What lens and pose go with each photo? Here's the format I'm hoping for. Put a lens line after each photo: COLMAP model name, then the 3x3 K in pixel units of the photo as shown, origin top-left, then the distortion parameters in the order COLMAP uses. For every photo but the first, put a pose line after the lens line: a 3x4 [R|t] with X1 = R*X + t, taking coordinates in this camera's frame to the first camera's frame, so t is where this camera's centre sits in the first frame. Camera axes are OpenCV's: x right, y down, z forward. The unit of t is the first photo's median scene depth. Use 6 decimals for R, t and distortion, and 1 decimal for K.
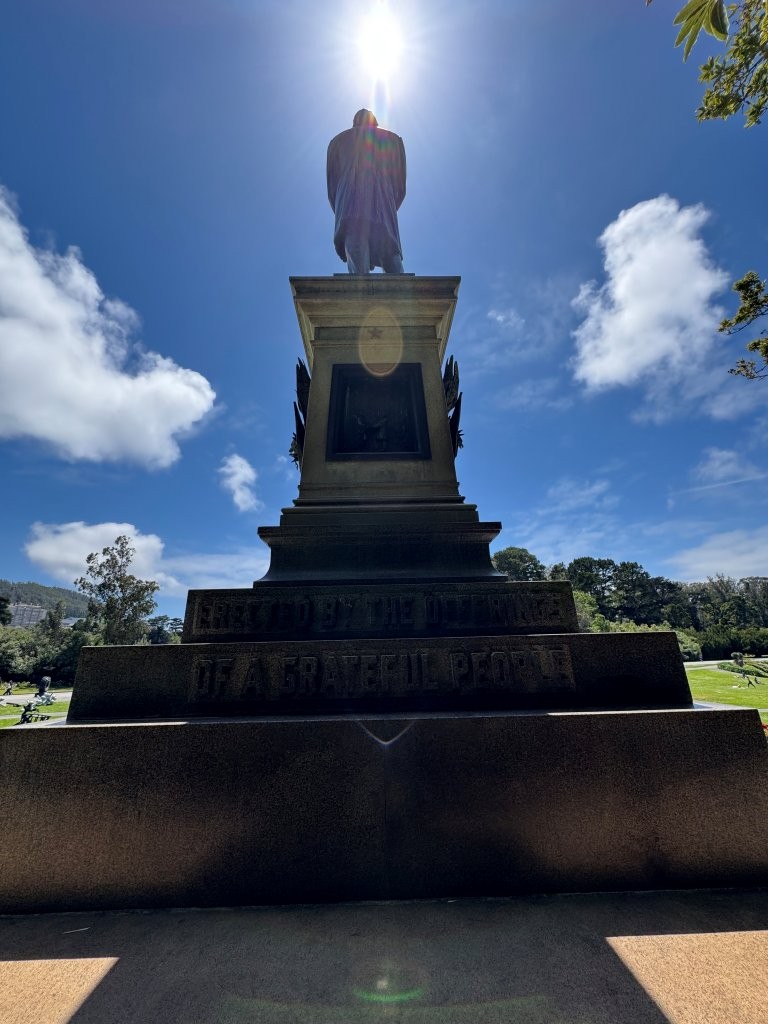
lens RADIAL K [[407.1, 0, 384.0], [0, 407.1, 512.0], [0, 0, 1]] dist [0.000684, 0.000630]
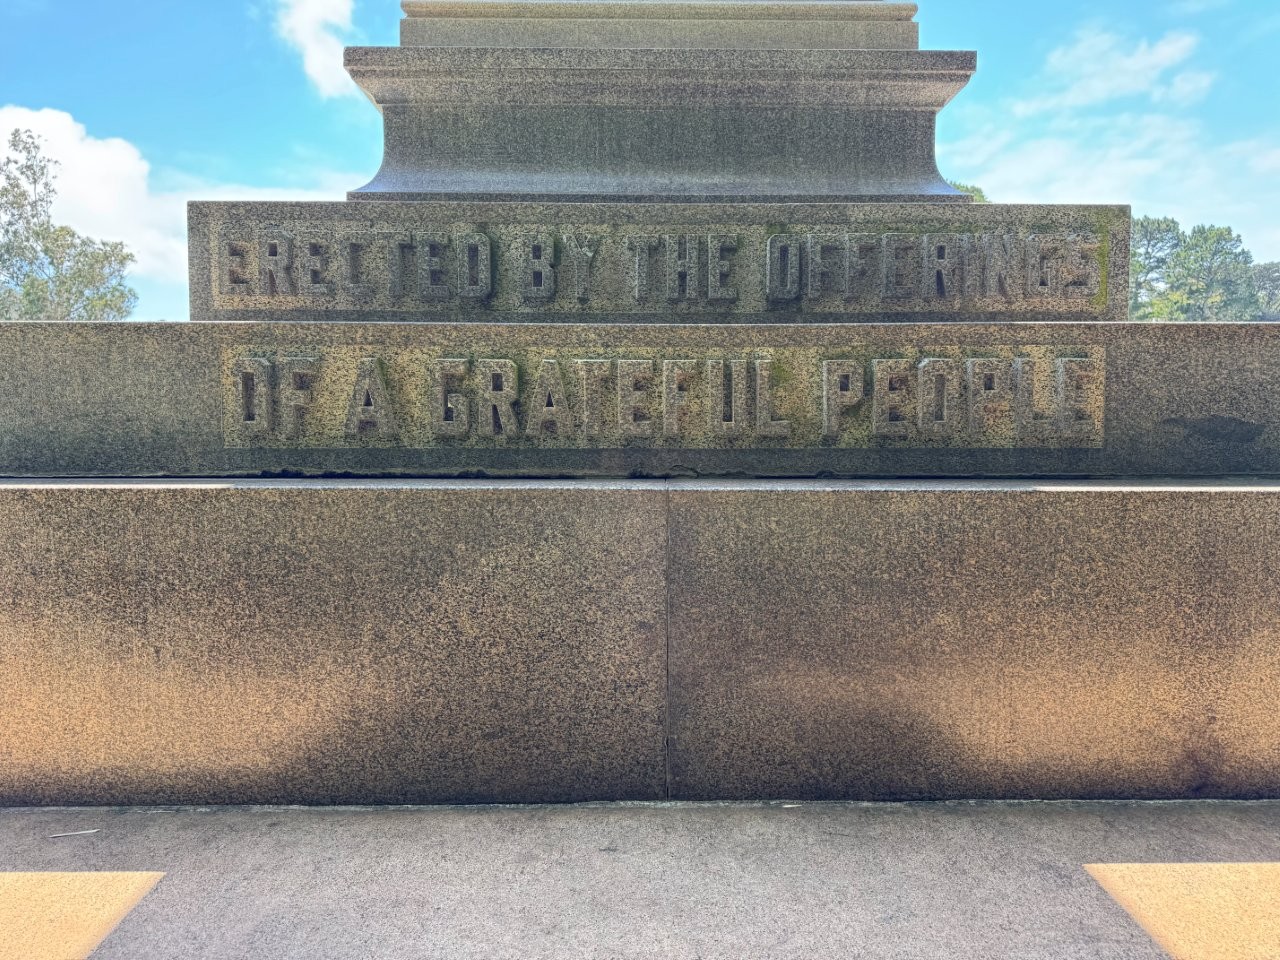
lens RADIAL K [[885.6, 0, 640.0], [0, 885.6, 480.0], [0, 0, 1]] dist [0.047210, -0.045866]
pose [[0.999687, 0.024379, 0.005641, -0.034241], [-0.024666, 0.922181, 0.385970, 0.110411], [0.004208, -0.385989, 0.922494, 0.088595]]
